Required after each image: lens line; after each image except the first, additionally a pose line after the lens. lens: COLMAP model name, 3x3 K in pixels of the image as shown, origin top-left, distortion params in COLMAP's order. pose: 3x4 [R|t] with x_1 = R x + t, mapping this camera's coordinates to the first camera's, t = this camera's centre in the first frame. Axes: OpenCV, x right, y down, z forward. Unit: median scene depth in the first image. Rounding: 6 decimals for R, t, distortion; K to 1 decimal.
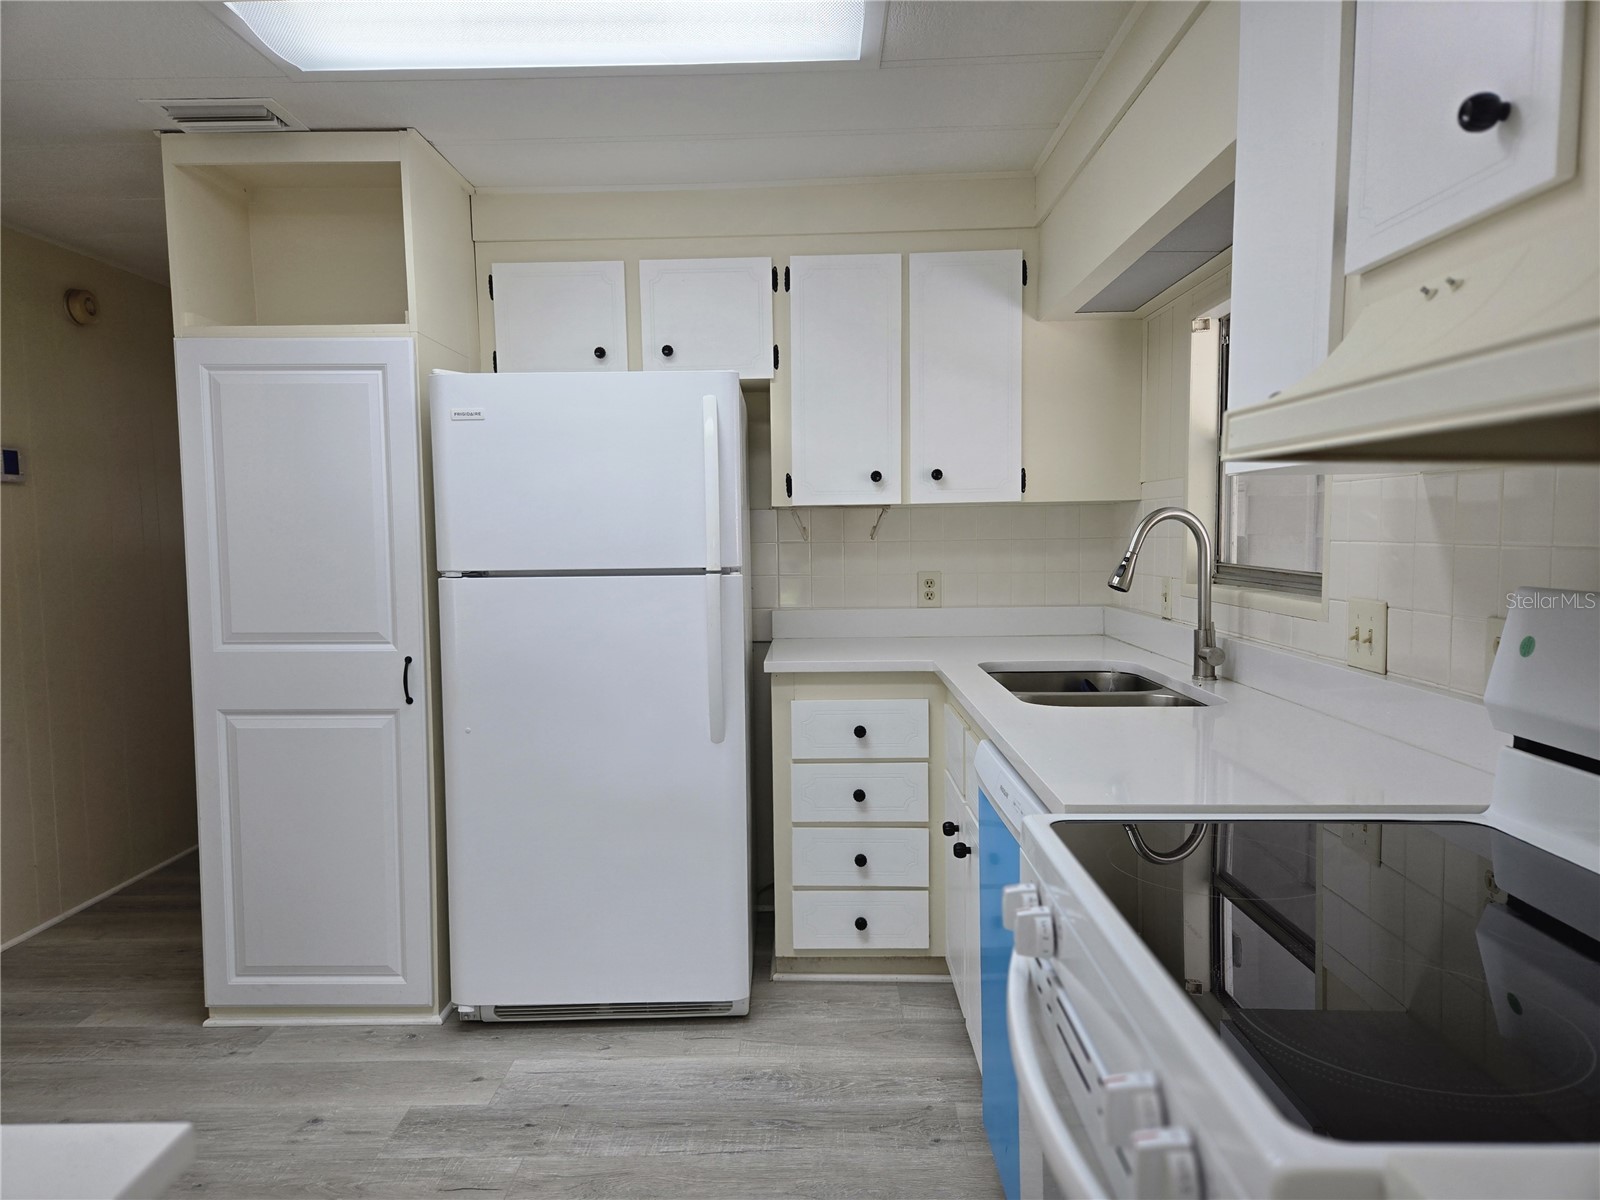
lens RADIAL K [[1069.4, 0, 789.8], [0, 1069.4, 604.8], [0, 0, 1]] dist [0.075698, -0.069972]
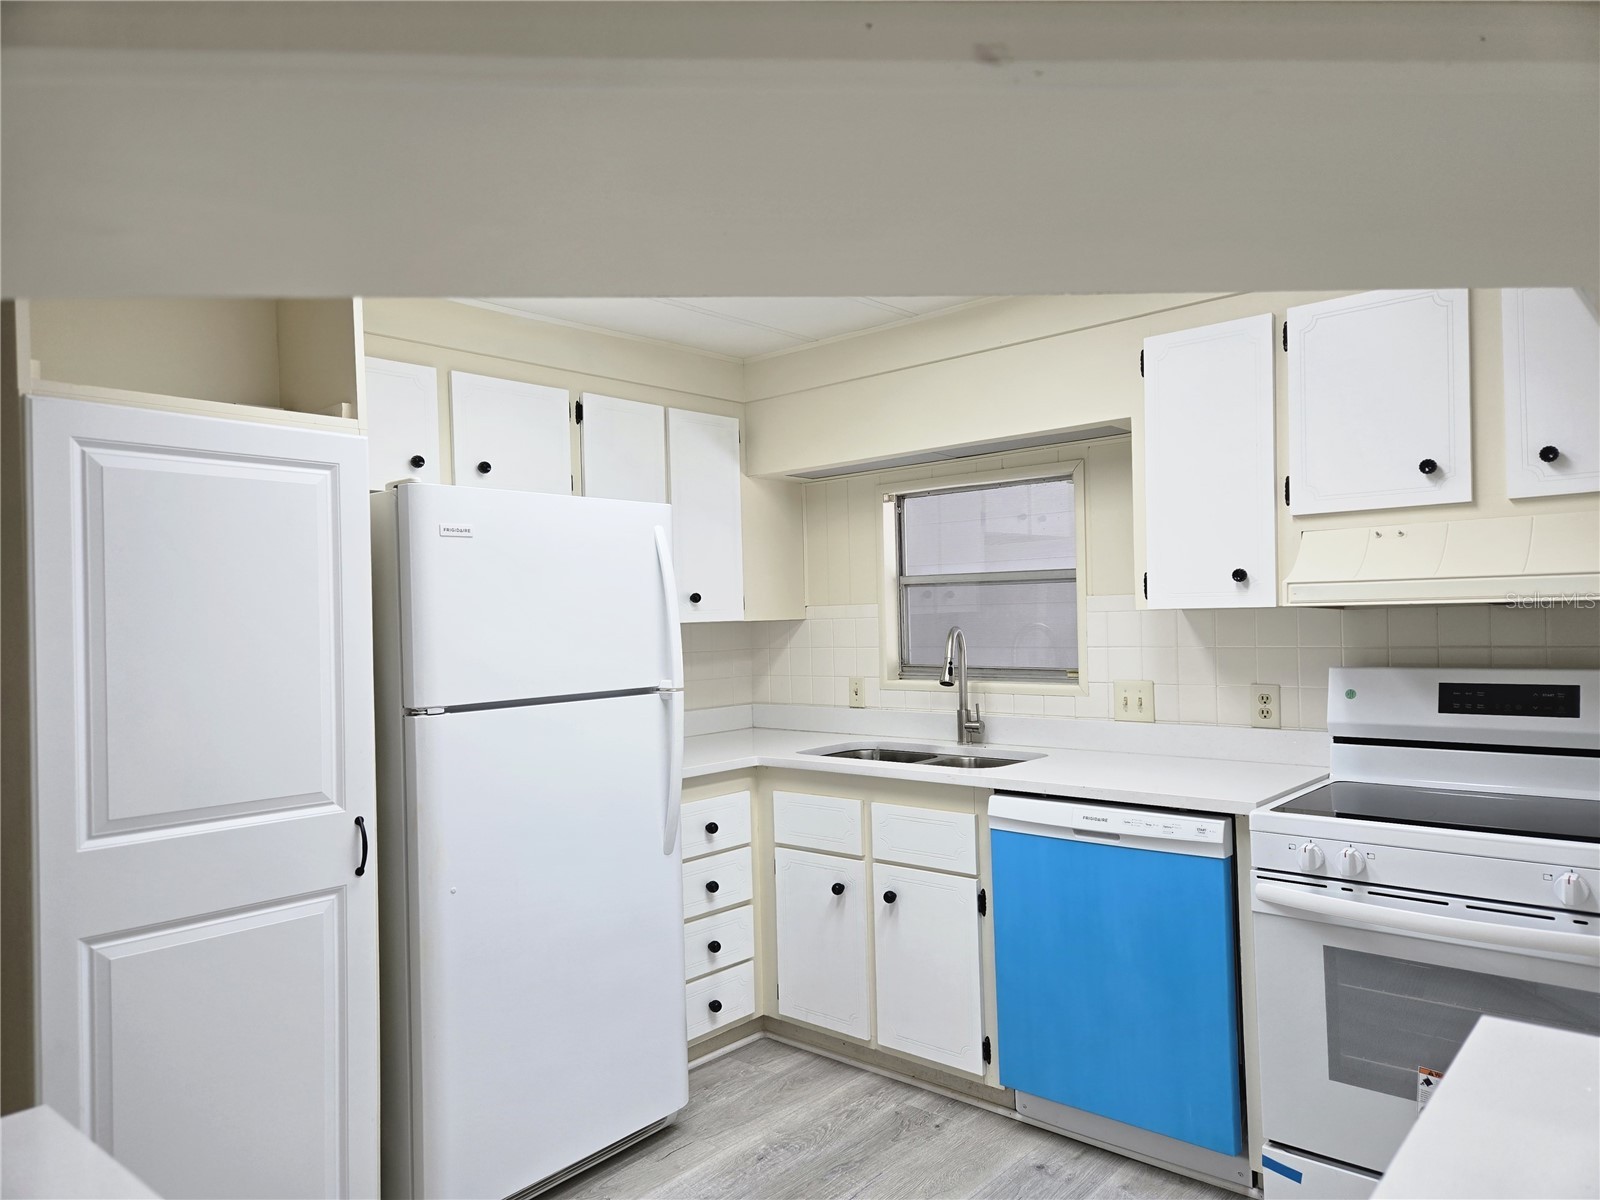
lens RADIAL K [[1059.1, 0, 800.0], [0, 1059.1, 600.0], [0, 0, 1]] dist [0.022795, -0.002927]
pose [[0.645273, 0.008671, 0.763903, -0.762195], [0.071614, 0.994846, -0.071785, -0.033928], [-0.760588, 0.101027, 0.641326, 0.213992]]
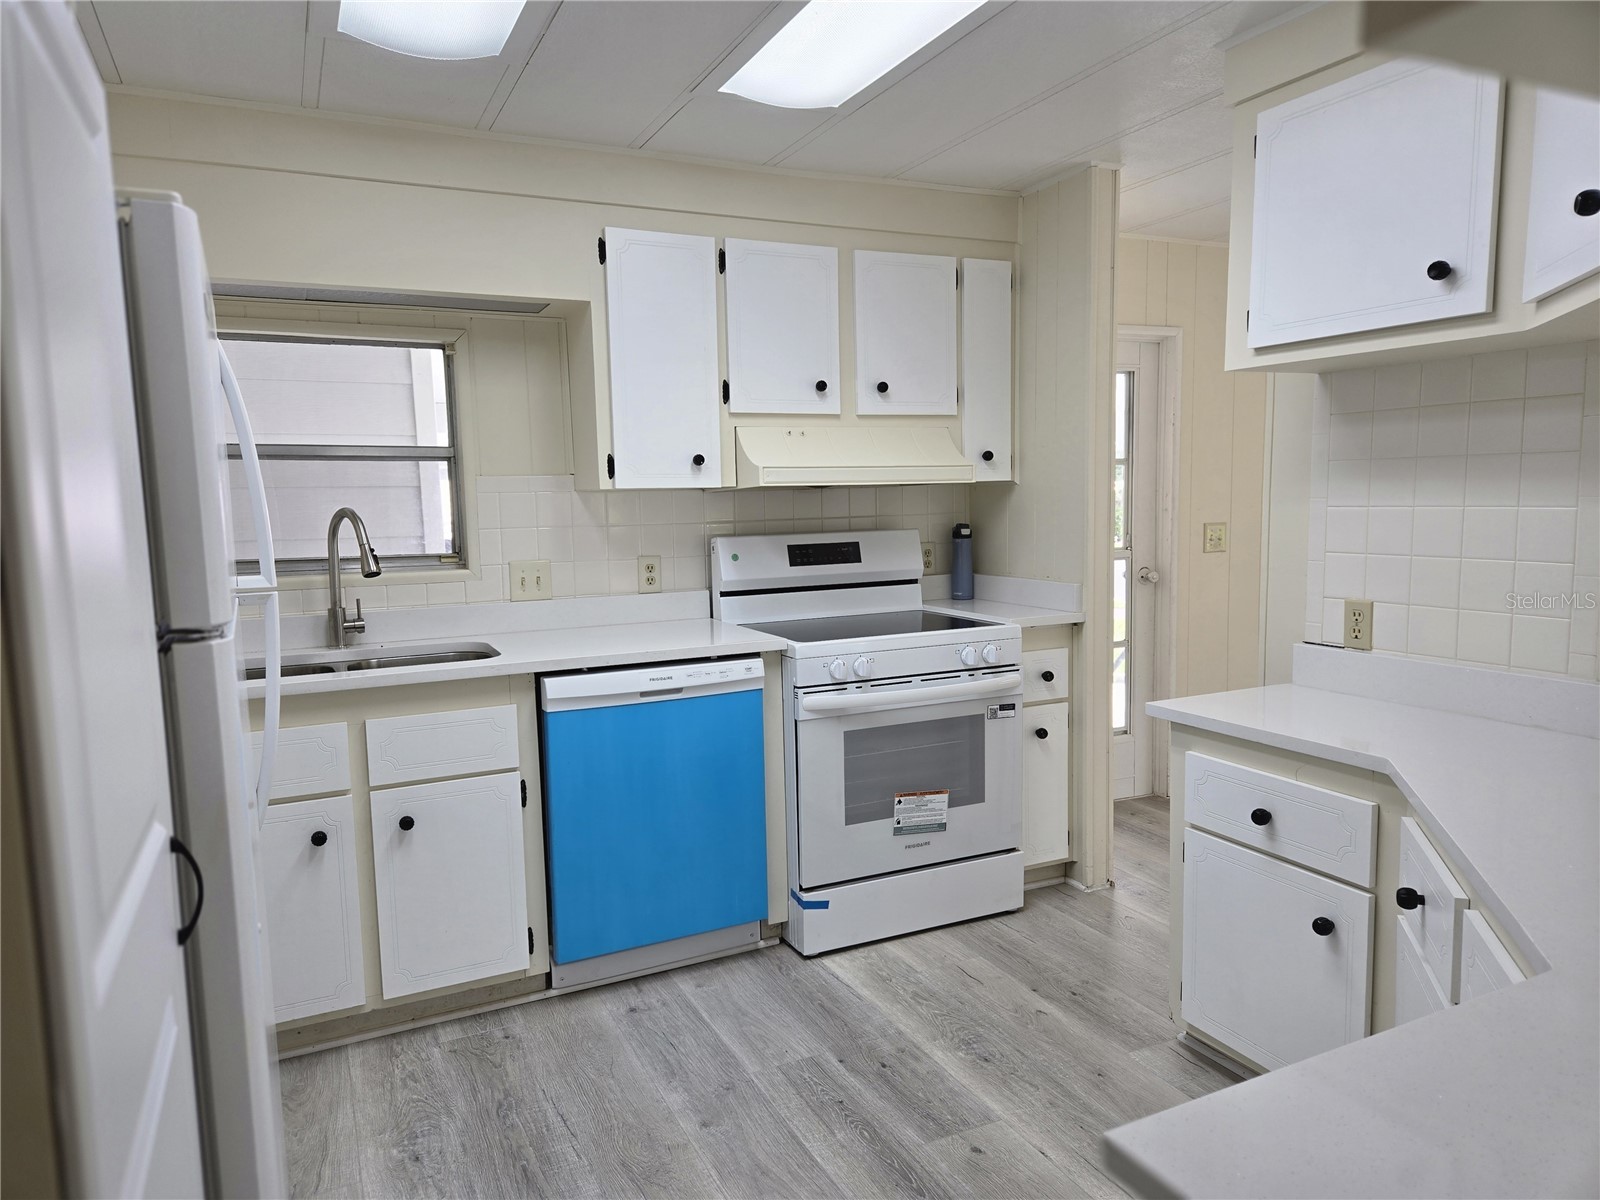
lens RADIAL K [[1069.4, 0, 789.8], [0, 1069.4, 604.8], [0, 0, 1]] dist [0.075698, -0.069972]
pose [[-0.446699, -0.067809, 0.892111, -0.847693], [0.091767, 0.988392, 0.121077, -0.073918], [-0.889965, 0.135951, -0.435292, 0.967566]]
